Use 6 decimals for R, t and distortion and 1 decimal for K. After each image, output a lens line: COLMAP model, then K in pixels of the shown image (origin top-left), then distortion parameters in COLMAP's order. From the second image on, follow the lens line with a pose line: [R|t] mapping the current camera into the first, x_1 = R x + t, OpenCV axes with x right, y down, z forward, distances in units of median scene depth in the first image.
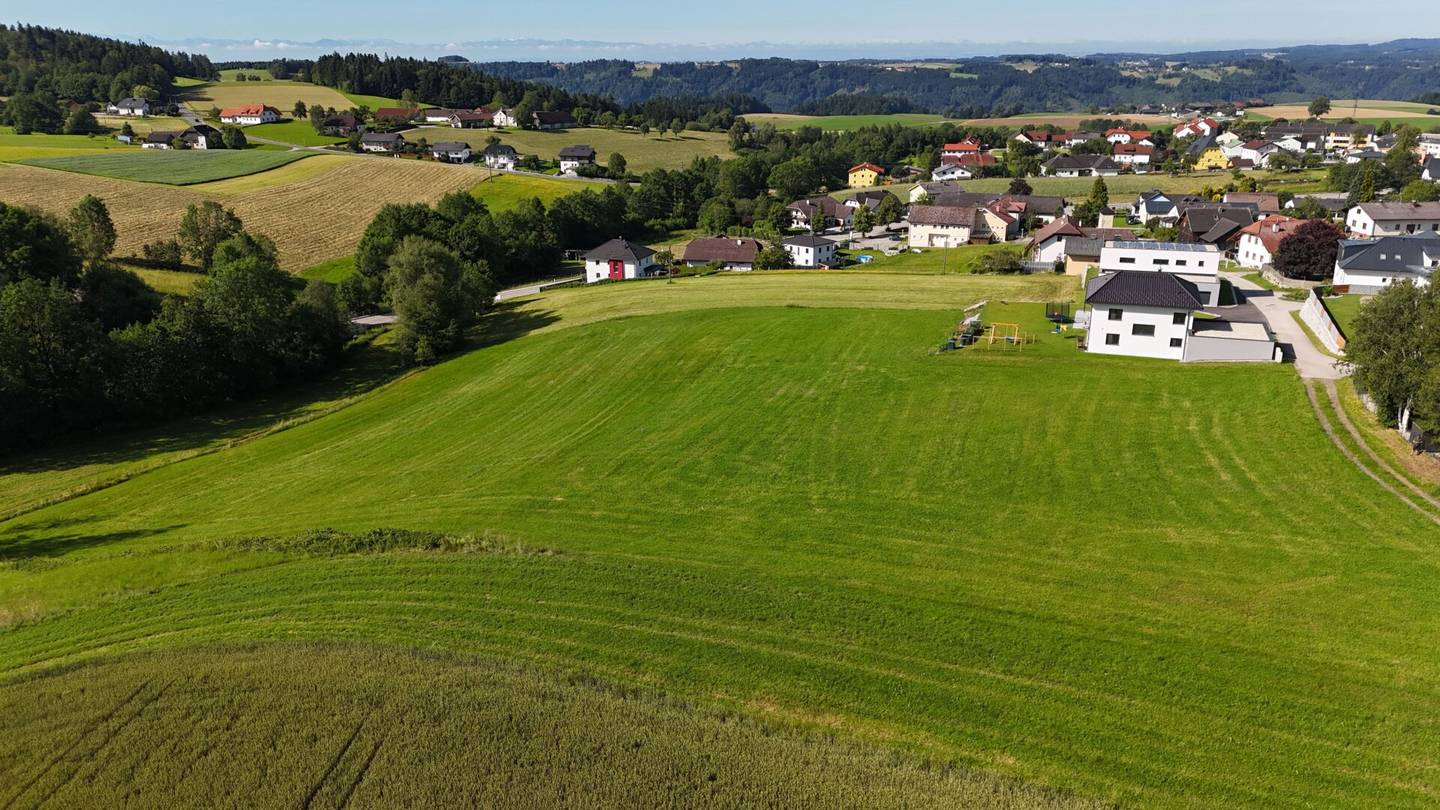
lens RADIAL K [[1059.3, 0, 724.2], [0, 1059.3, 407.6], [0, 0, 1]] dist [0.072303, -0.068086]
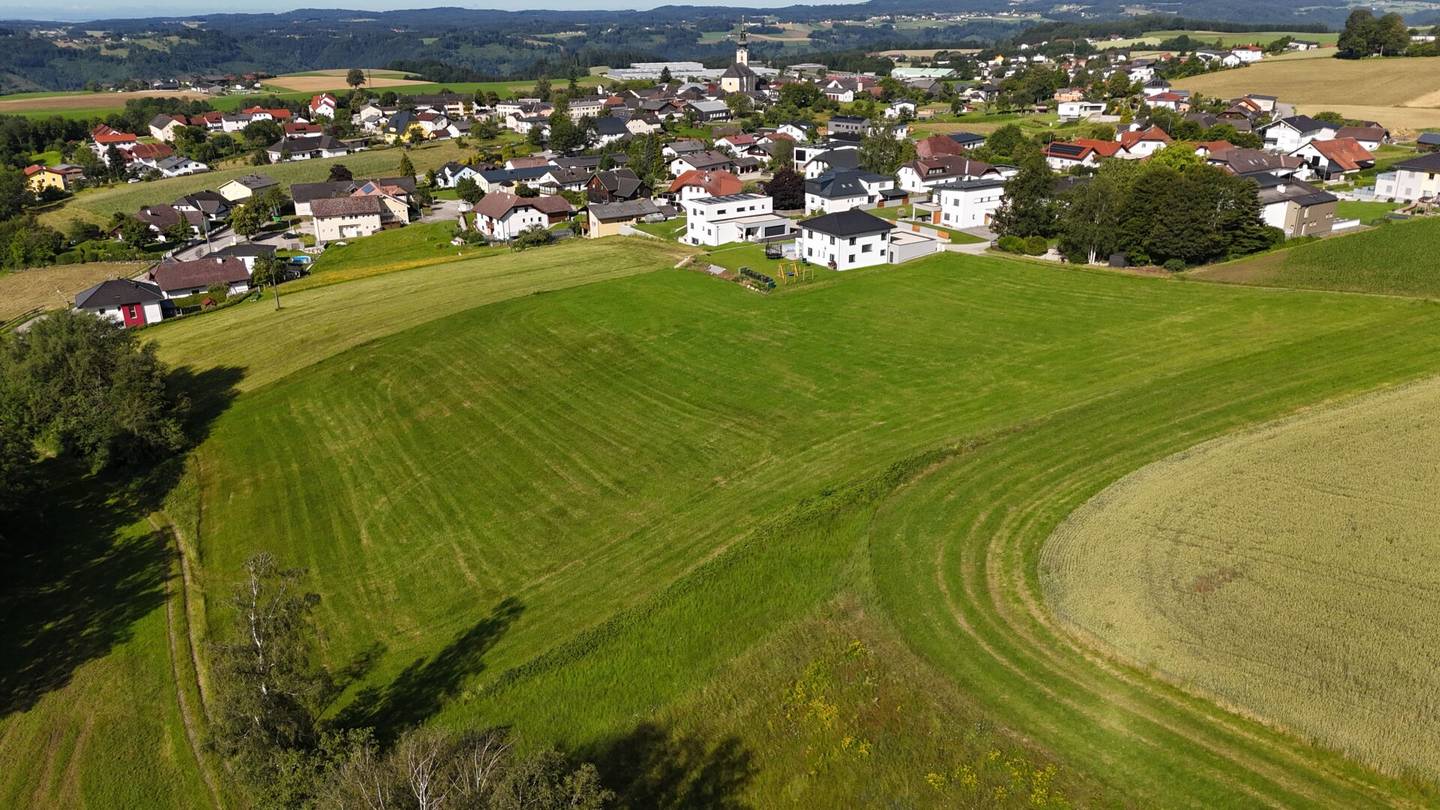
lens RADIAL K [[1059.3, 0, 724.2], [0, 1059.3, 407.6], [0, 0, 1]] dist [0.072303, -0.068086]
pose [[0.623086, -0.272838, 0.733024, -0.420307], [0.253163, 0.957087, 0.141042, -0.057063], [-0.740049, 0.097693, 0.665420, 0.088279]]
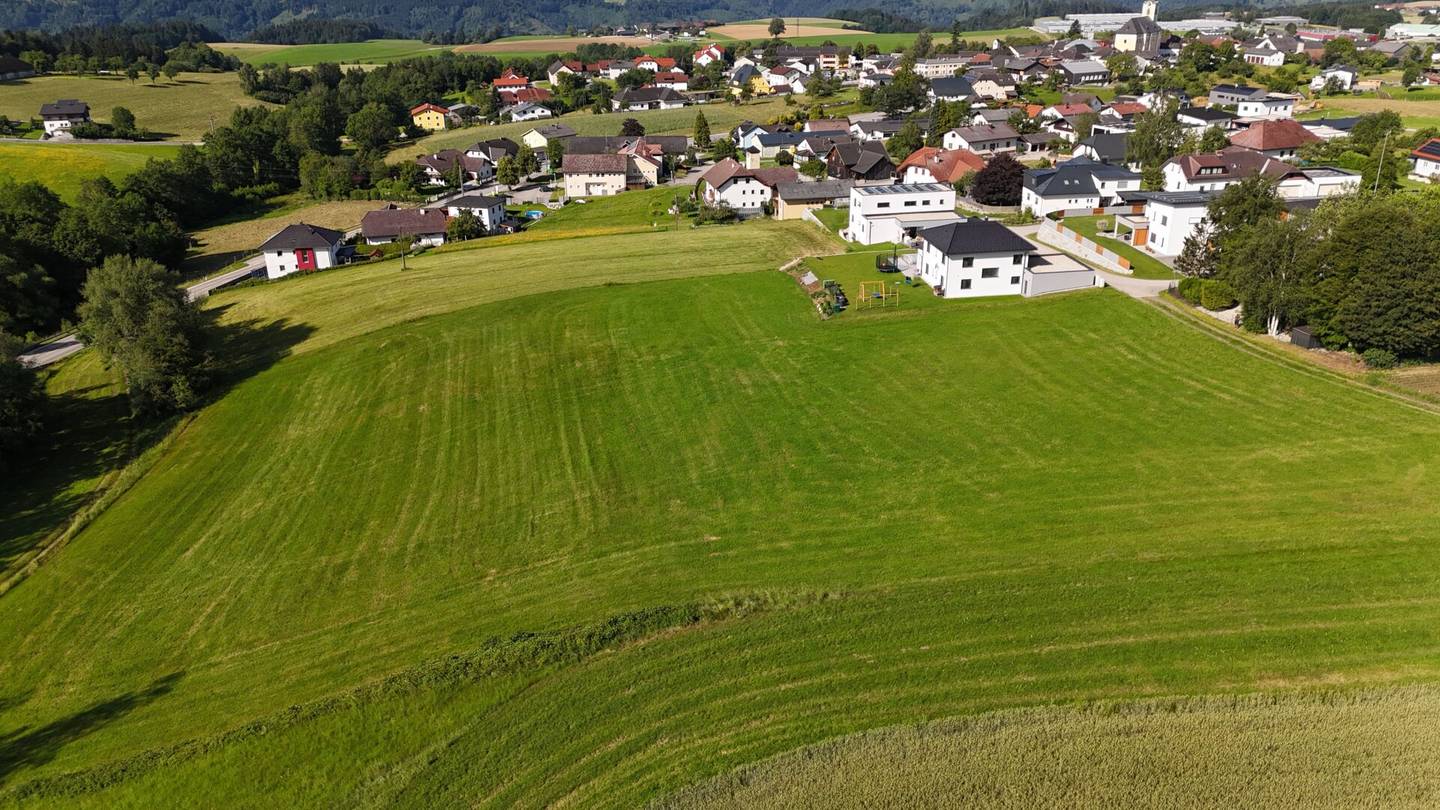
lens RADIAL K [[1059.3, 0, 724.2], [0, 1059.3, 407.6], [0, 0, 1]] dist [0.072303, -0.068086]
pose [[0.885067, -0.182295, 0.428280, -0.182518], [0.152704, 0.982911, 0.102798, -0.043855], [-0.439701, -0.025583, 0.897780, 0.043414]]
